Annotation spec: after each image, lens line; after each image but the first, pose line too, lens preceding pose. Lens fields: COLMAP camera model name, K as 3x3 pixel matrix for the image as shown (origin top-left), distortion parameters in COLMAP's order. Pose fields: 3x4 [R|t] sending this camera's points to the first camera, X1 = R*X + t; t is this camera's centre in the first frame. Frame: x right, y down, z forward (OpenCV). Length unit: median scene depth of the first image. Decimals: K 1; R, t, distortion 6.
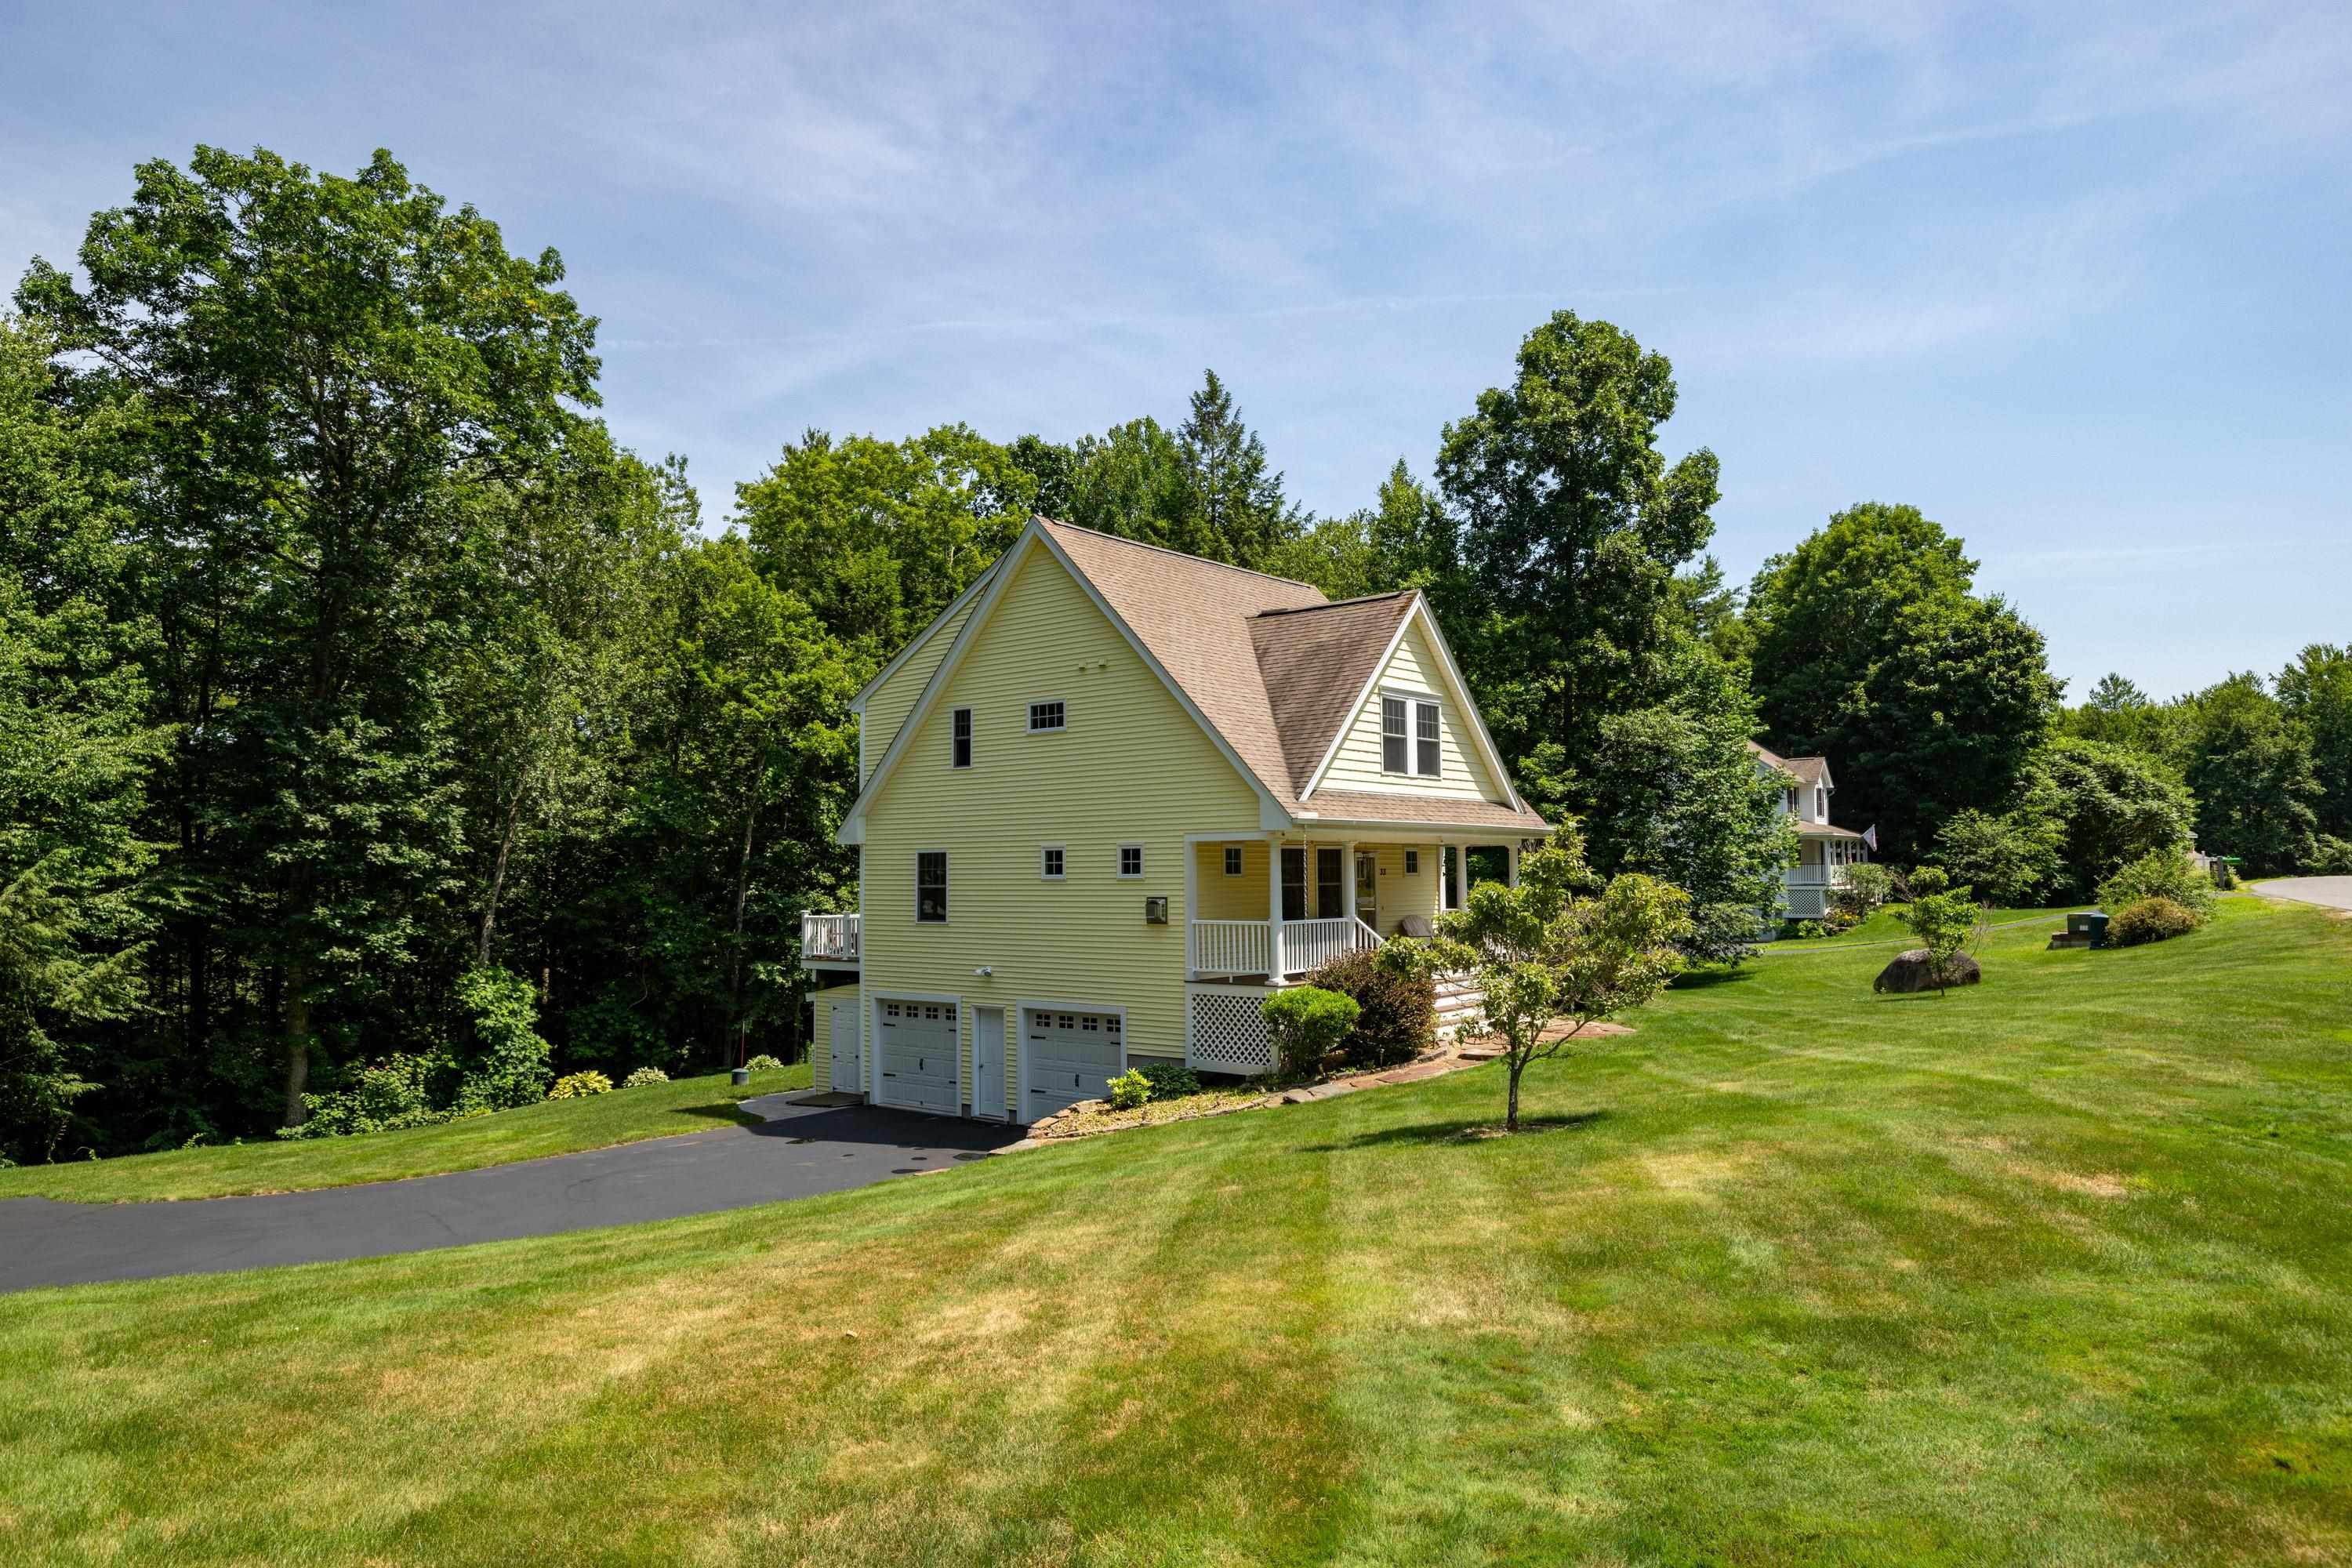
lens RADIAL K [[1578.3, 0, 1186.0], [0, 1578.3, 763.3], [0, 0, 1]] dist [0.024099, -0.001676]
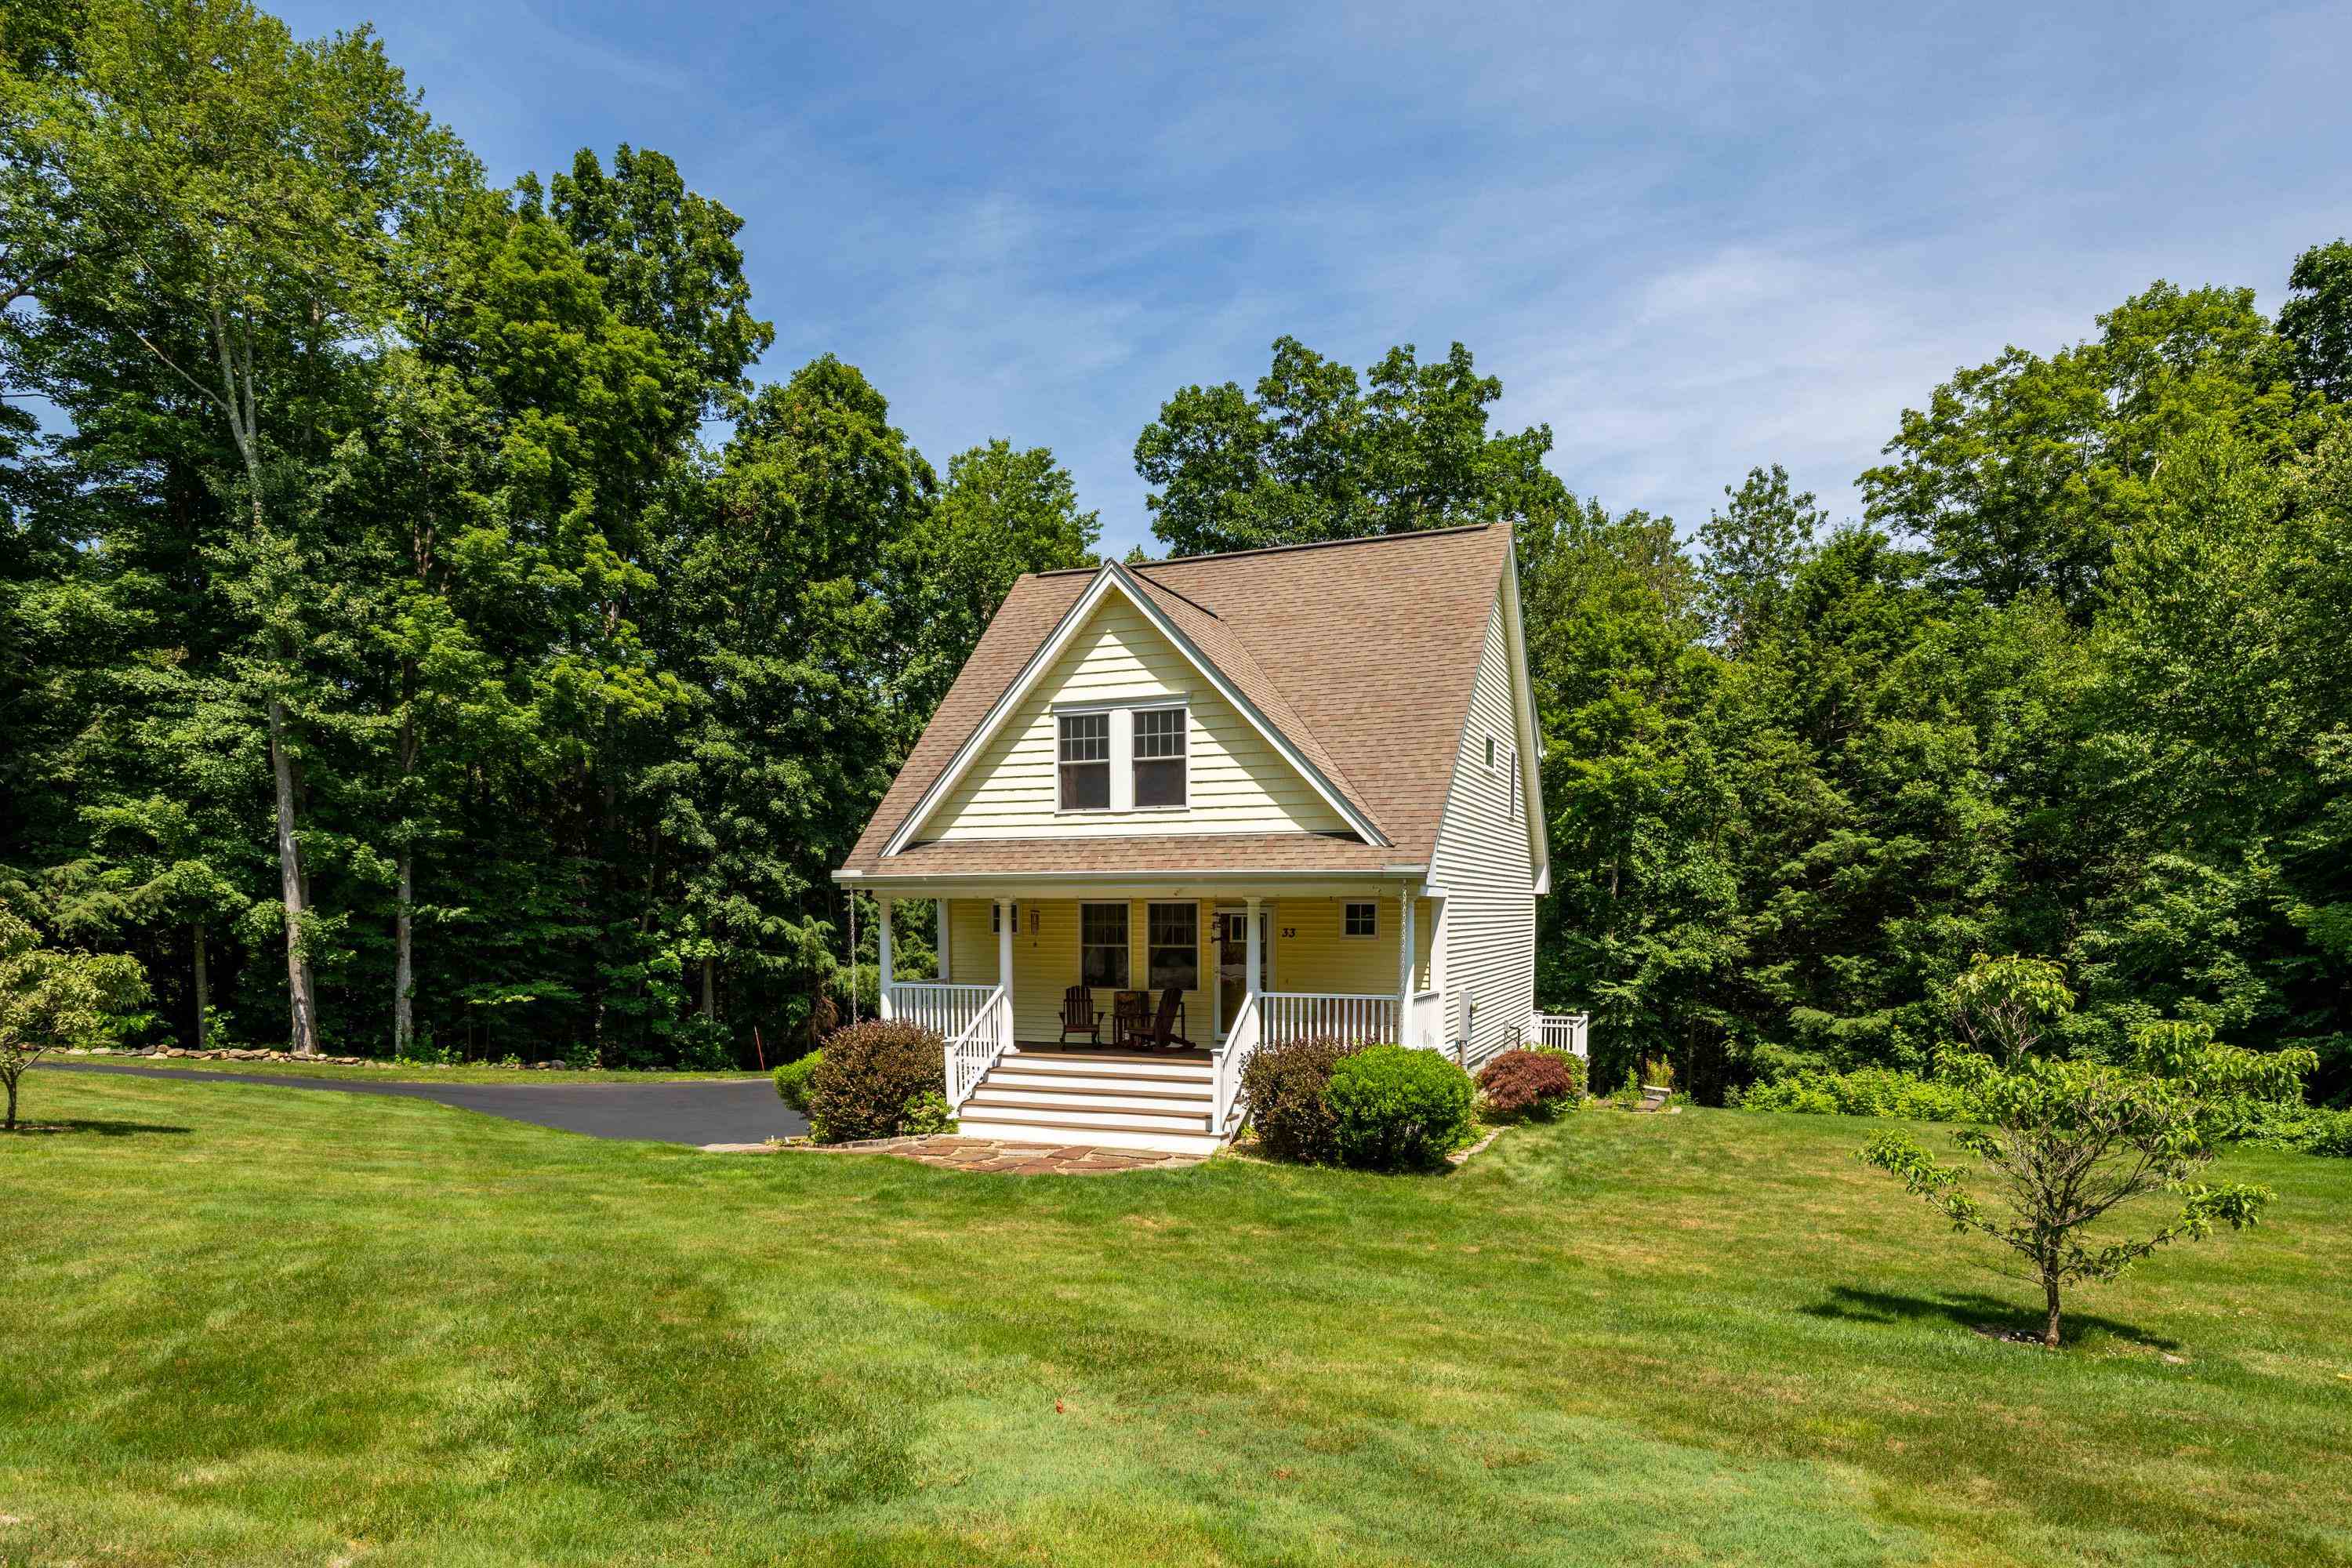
lens RADIAL K [[1369.0, 0, 1176.2], [0, 1369.0, 1014.6], [0, 0, 1]] dist [0.000784, -0.005253]
pose [[0.256774, 0.084565, -0.962765, 0.582836], [0.068843, 0.992034, 0.105497, 0.027735], [0.964016, -0.093369, 0.248907, 0.617480]]
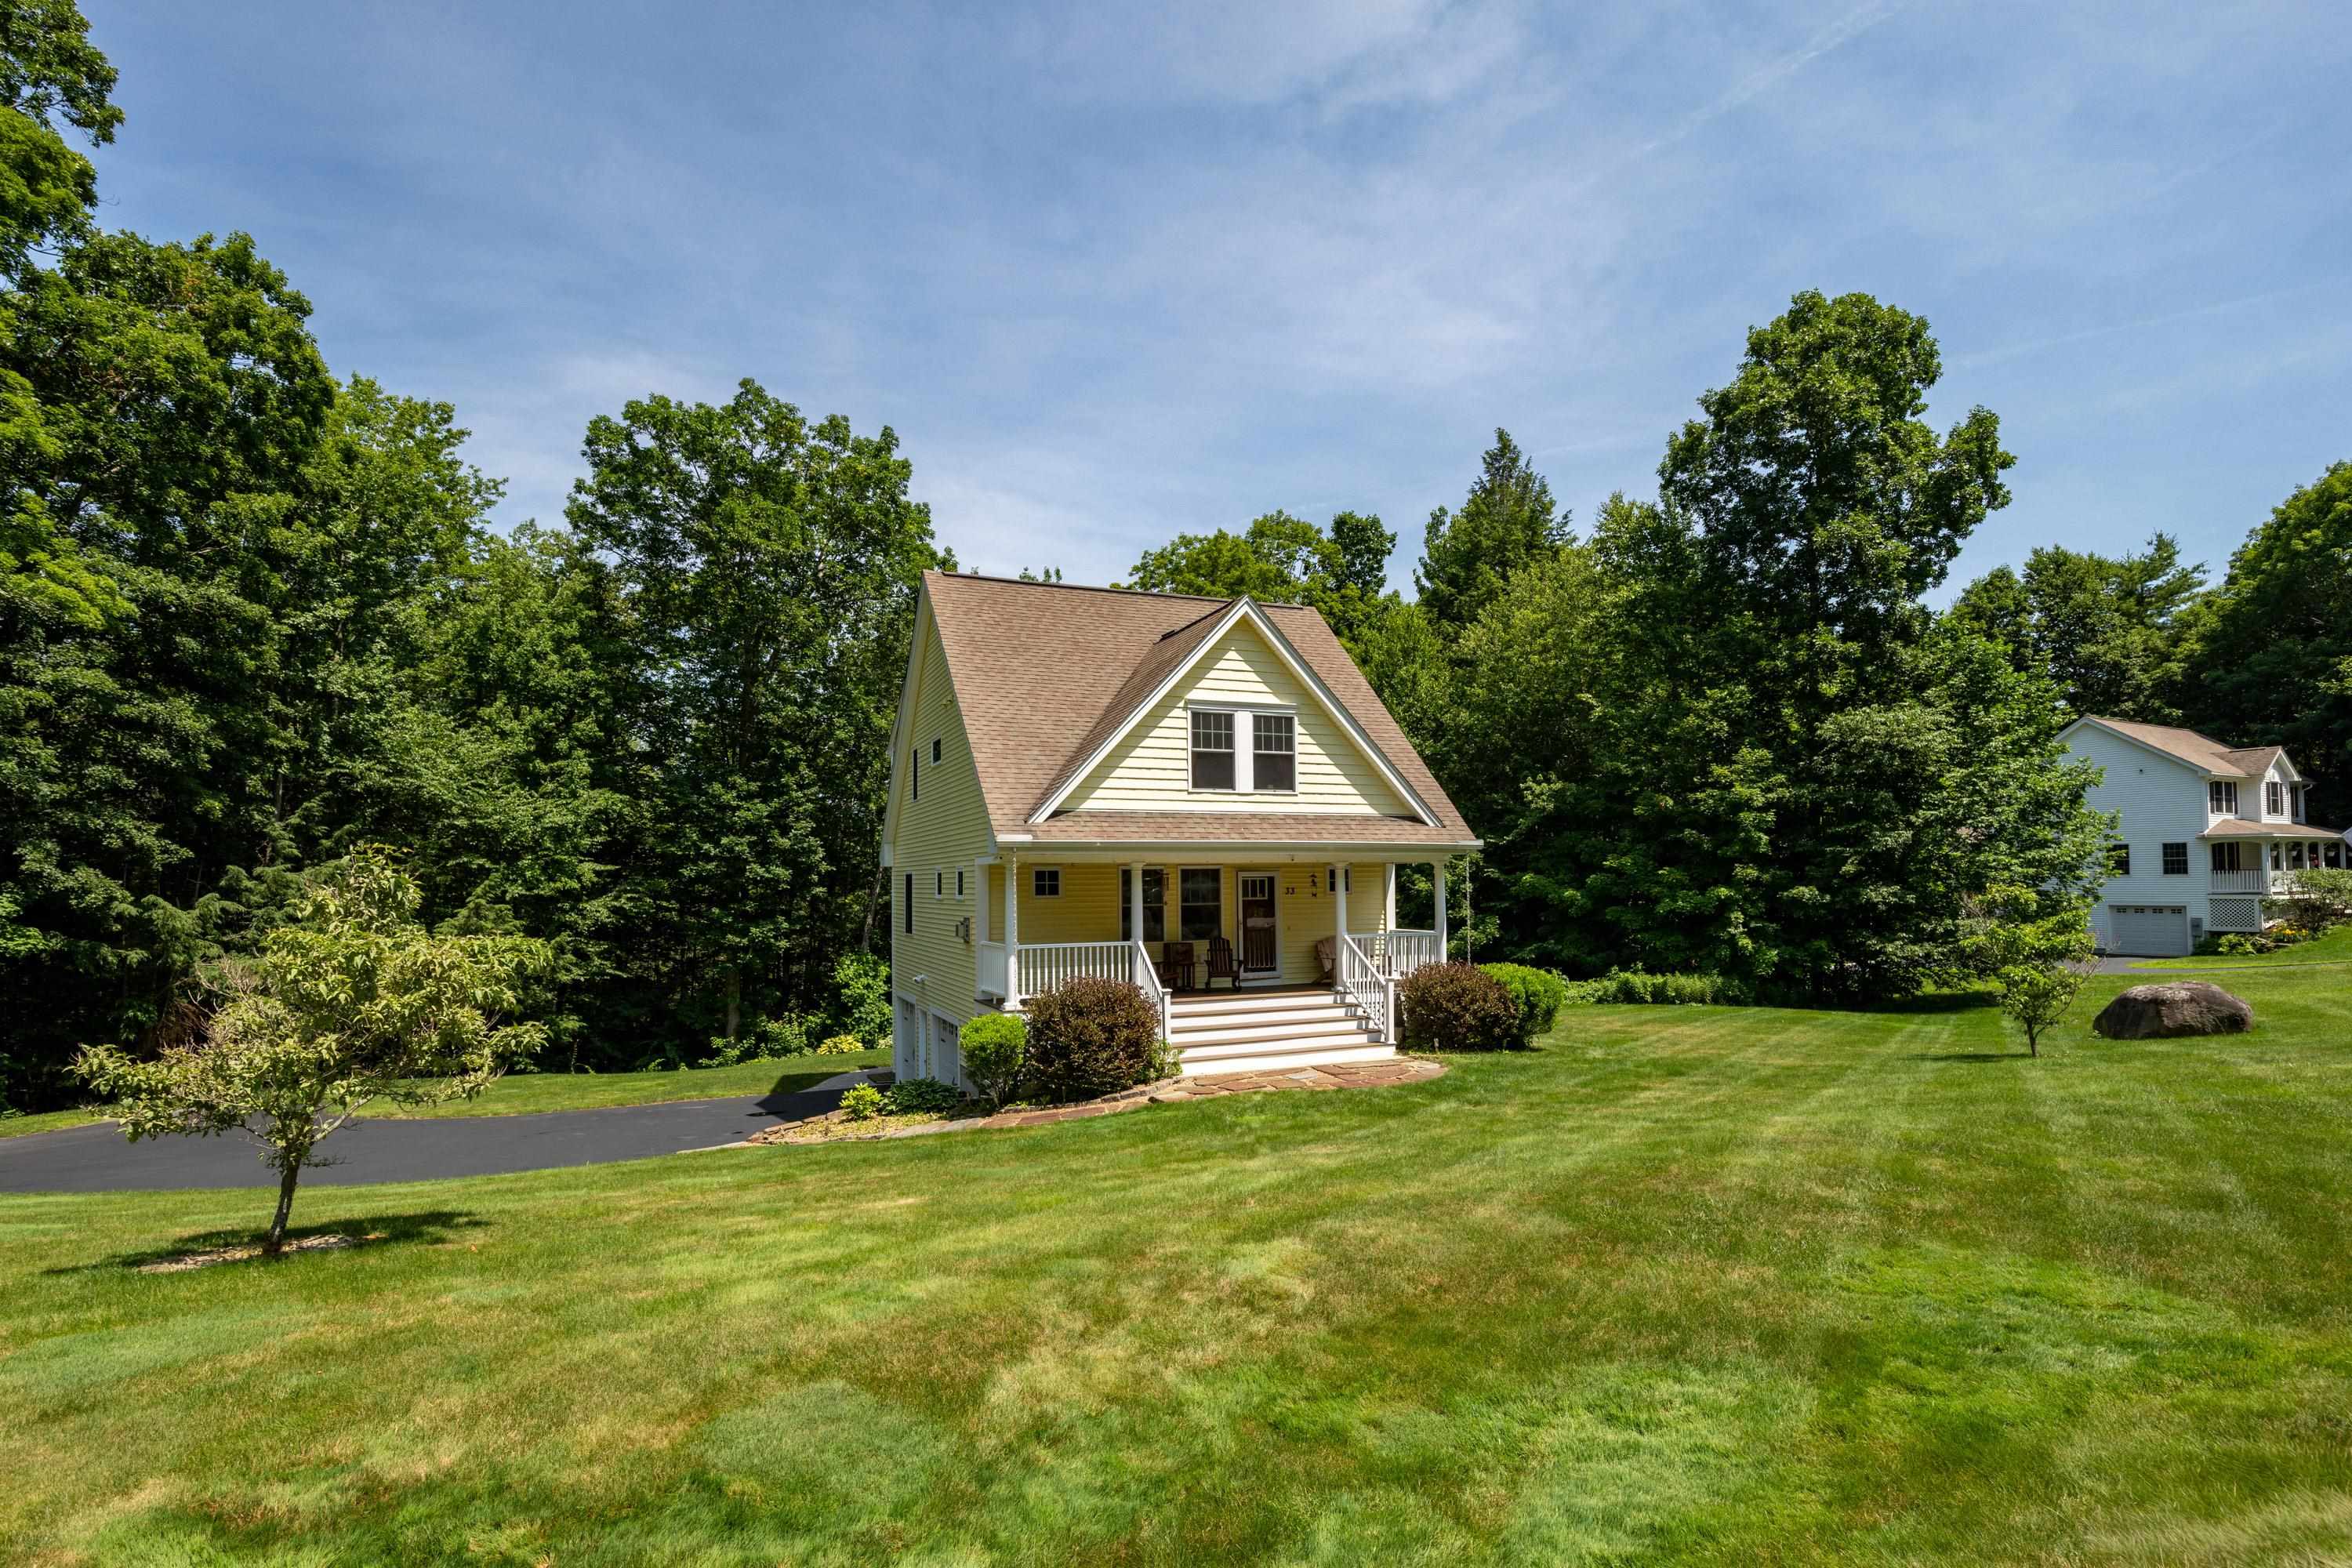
lens RADIAL K [[1166.8, 0, 1141.4], [0, 1166.8, 820.8], [0, 0, 1]] dist [-0.004189, -0.002210]
pose [[0.871620, -0.026176, -0.489483, 0.313575], [0.037339, 0.999217, 0.013054, 0.010060], [0.488758, -0.029654, 0.871915, 0.260560]]
